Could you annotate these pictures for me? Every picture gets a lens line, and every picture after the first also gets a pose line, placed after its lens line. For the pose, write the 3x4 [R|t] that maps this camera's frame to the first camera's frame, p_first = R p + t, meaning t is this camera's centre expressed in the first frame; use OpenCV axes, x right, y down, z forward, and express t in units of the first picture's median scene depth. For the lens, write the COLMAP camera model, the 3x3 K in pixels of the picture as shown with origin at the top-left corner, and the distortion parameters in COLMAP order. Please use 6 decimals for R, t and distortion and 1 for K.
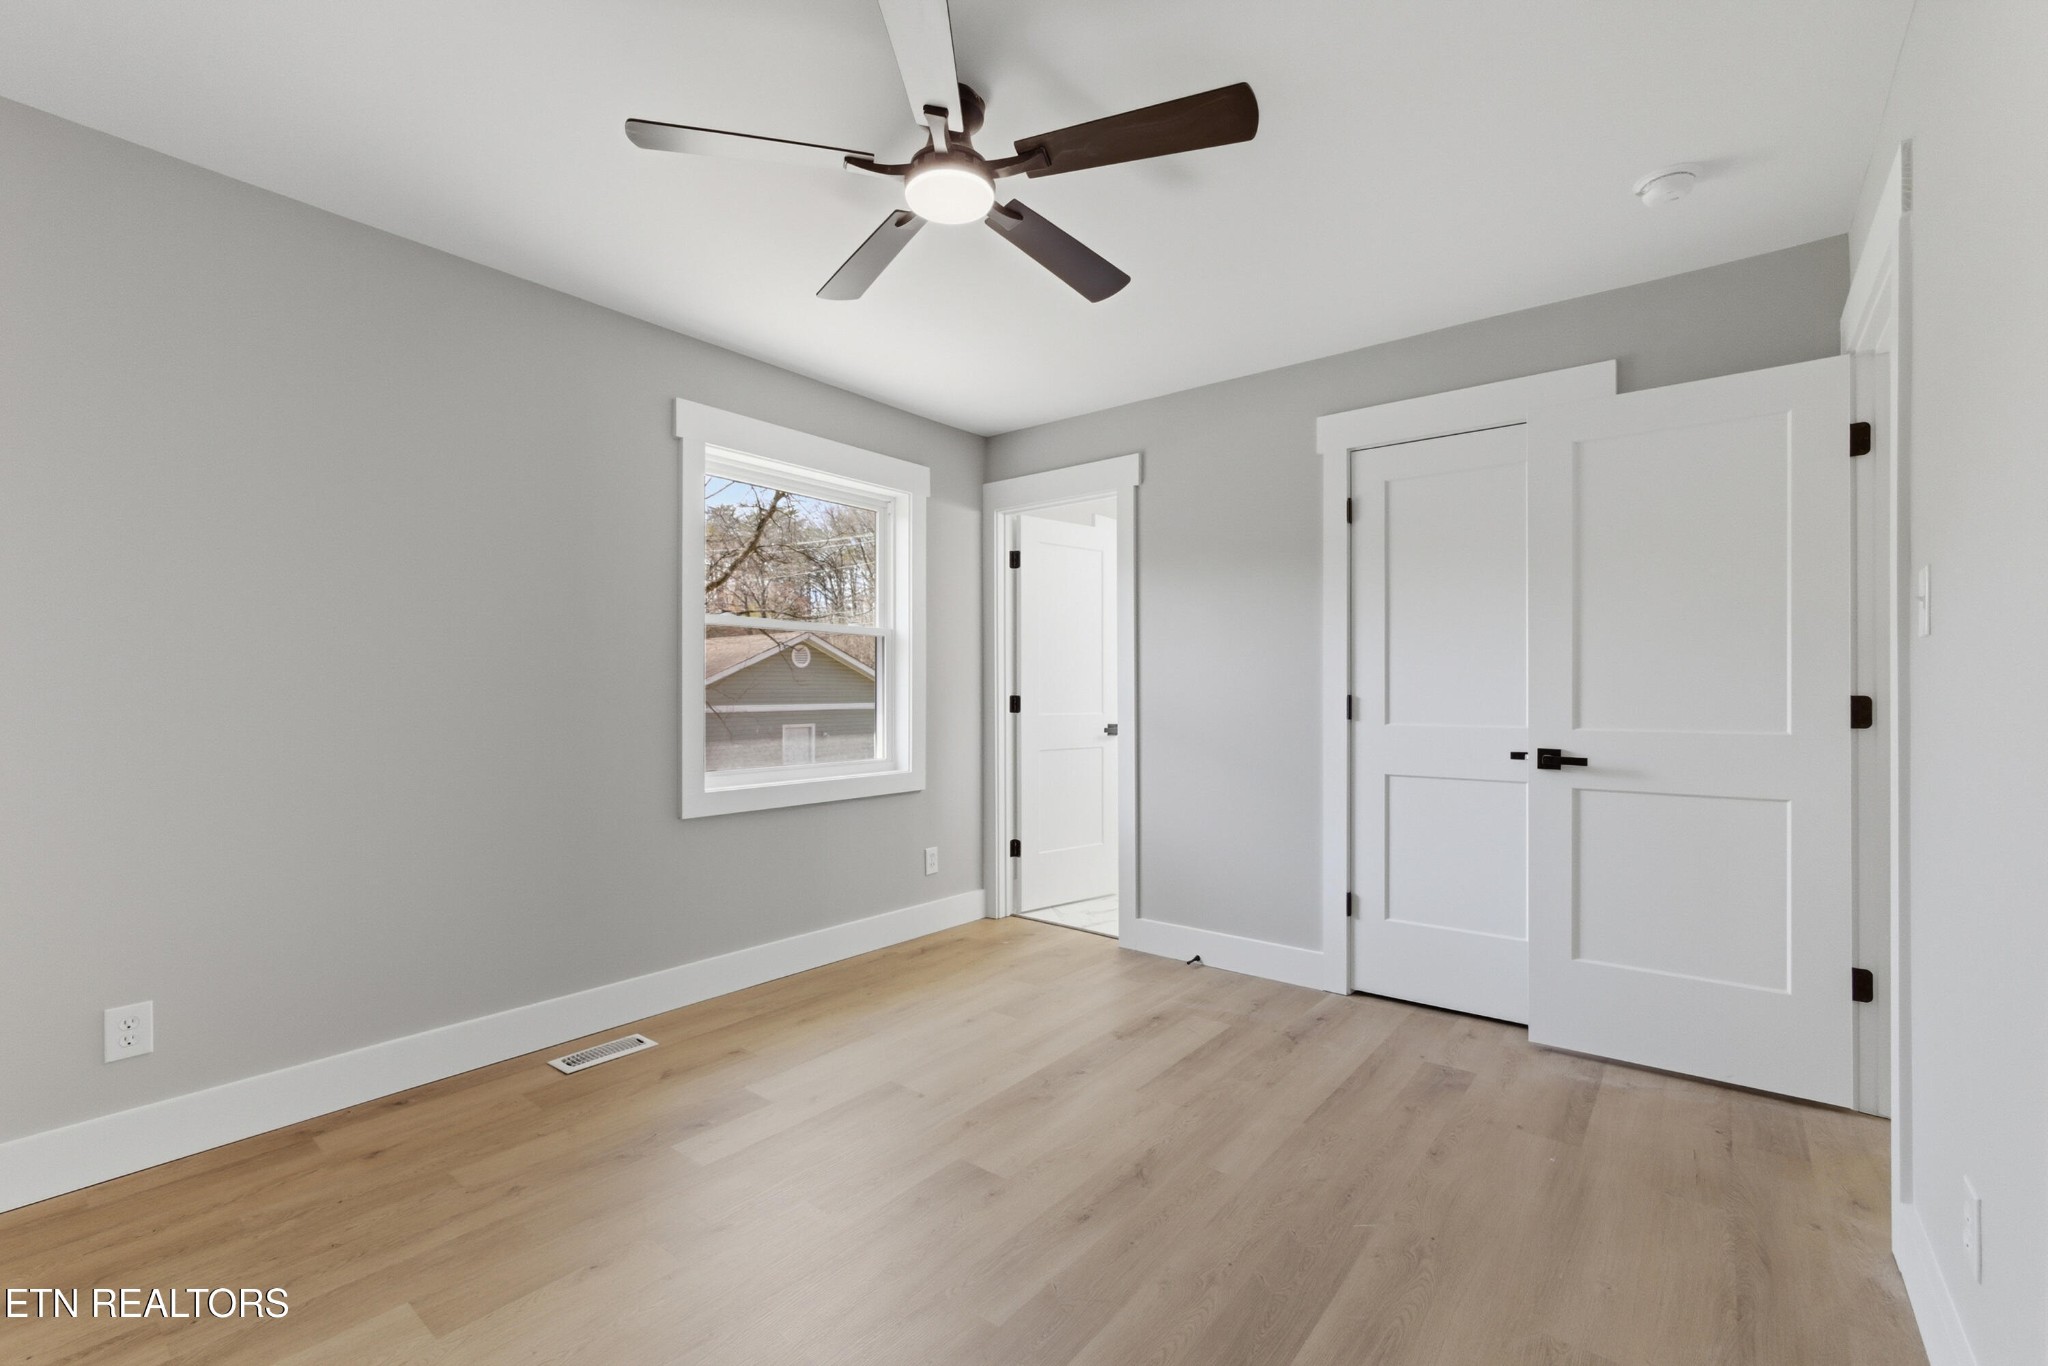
lens RADIAL K [[909.6, 0, 975.9], [0, 909.6, 687.4], [0, 0, 1]] dist [0.000677, 0.000015]
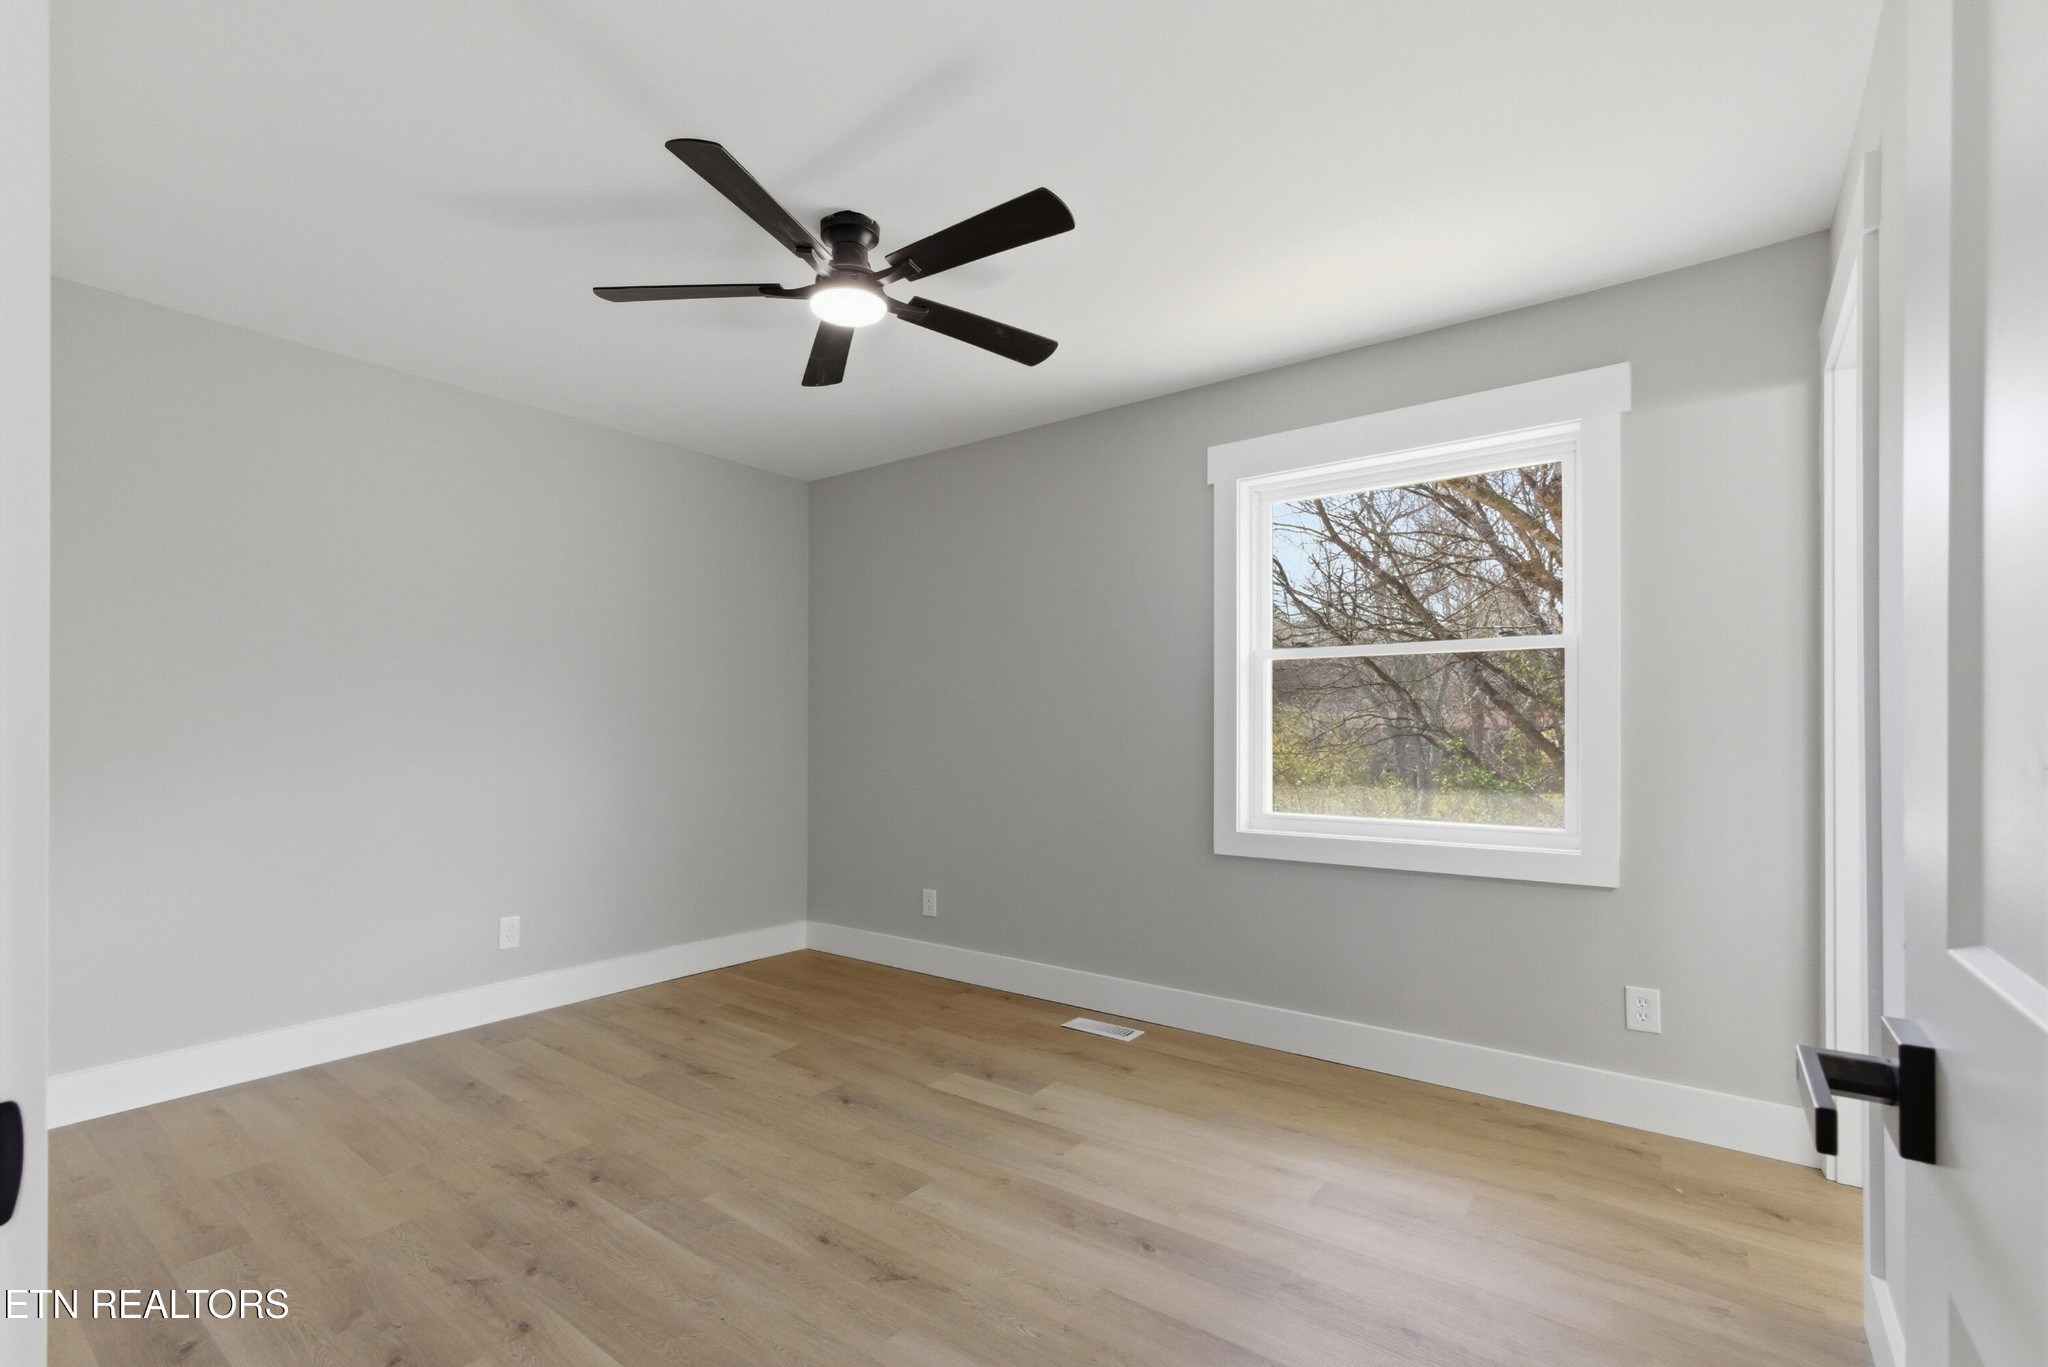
lens RADIAL K [[950.9, 0, 998.7], [0, 950.9, 721.2], [0, 0, 1]] dist [-0.000339, -0.000008]
pose [[0.018857, -0.005895, -0.999805, 0.773999], [0.009980, 0.999934, -0.005707, -0.002425], [0.999772, -0.009870, 0.018914, 0.755661]]
